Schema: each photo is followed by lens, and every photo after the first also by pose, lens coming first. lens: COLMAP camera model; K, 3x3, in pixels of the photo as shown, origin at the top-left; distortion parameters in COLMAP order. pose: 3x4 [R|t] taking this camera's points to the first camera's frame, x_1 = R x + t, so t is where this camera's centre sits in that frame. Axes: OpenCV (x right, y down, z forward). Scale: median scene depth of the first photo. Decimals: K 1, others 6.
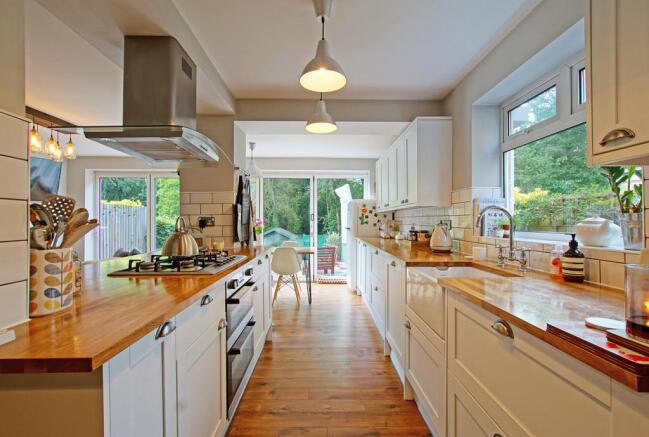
lens RADIAL K [[287.4, 0, 323.4], [0, 287.4, 219.6], [0, 0, 1]] dist [-0.000027, -0.000805]
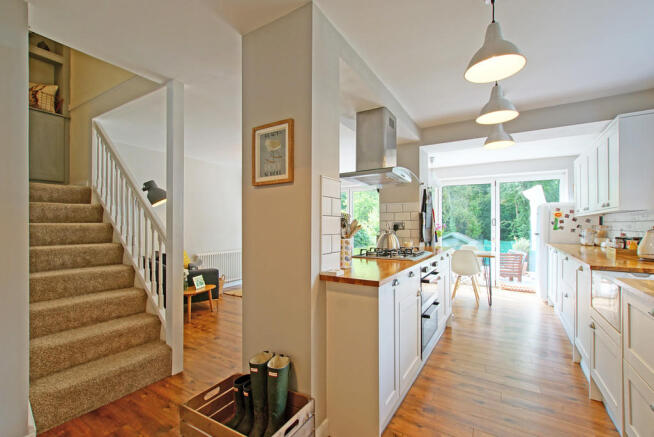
lens RADIAL K [[289.6, 0, 326.2], [0, 289.6, 222.5], [0, 0, 1]] dist [-0.000027, -0.000805]
pose [[0.839328, -0.000930, -0.543624, 0.037204], [-0.001139, 0.999993, -0.003469, -0.003667], [0.543624, 0.003530, 0.839321, -0.298542]]
